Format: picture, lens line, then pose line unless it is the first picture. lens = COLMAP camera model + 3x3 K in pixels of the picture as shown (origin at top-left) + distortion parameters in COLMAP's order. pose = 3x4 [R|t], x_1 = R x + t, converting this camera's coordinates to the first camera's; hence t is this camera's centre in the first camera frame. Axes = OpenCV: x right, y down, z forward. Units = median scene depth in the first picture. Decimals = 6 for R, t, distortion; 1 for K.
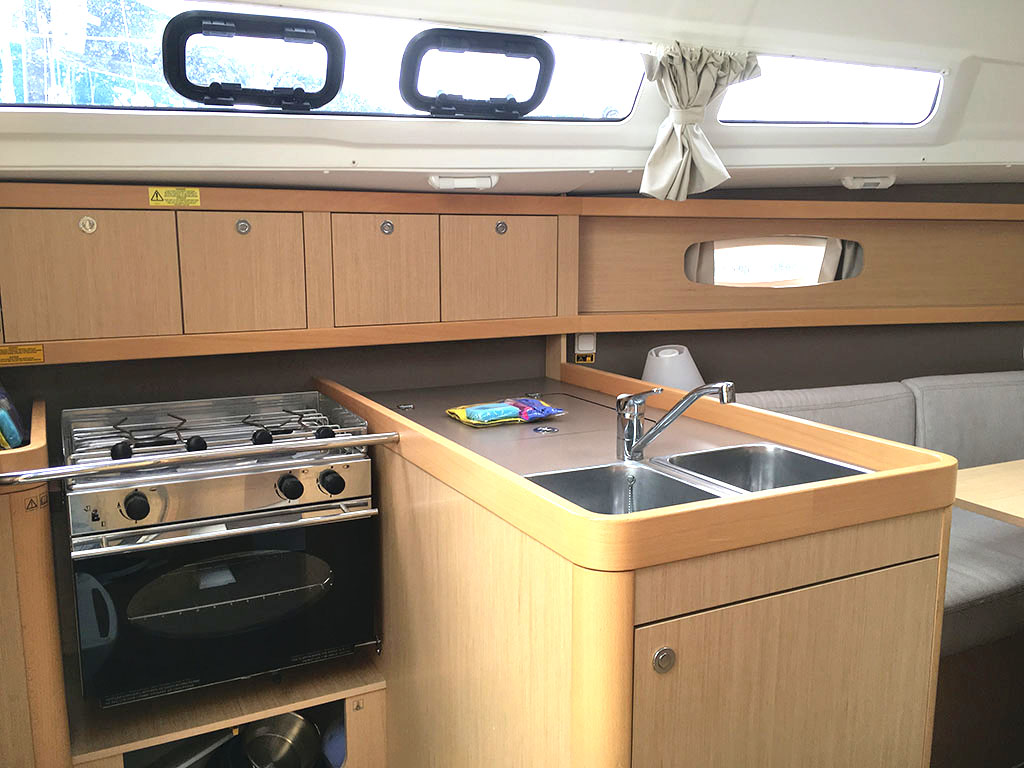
lens RADIAL K [[881.5, 0, 512.0], [0, 881.5, 384.0], [0, 0, 1]] dist [0.044680, -0.004050]
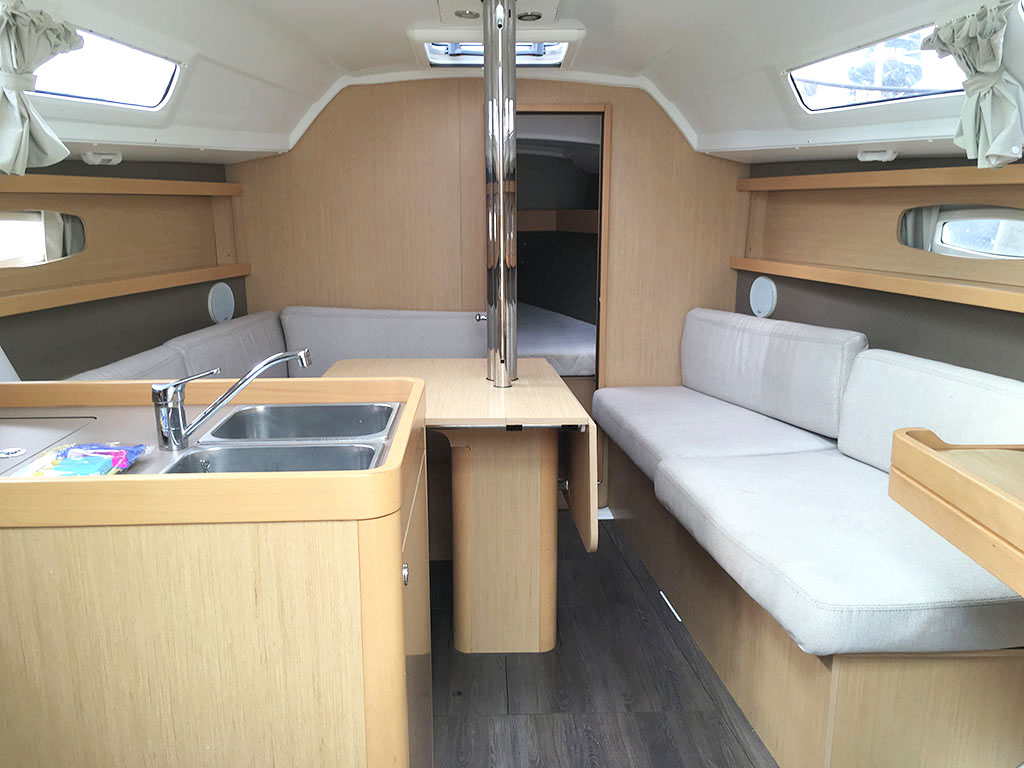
lens RADIAL K [[874.7, 0, 512.0], [0, 874.7, 384.0], [0, 0, 1]] dist [0.016172, -0.006735]
pose [[0.430301, -0.194496, 0.881483, -0.419801], [0.158408, 0.977628, 0.138382, -0.045405], [-0.888677, 0.080088, 0.451485, 0.172742]]
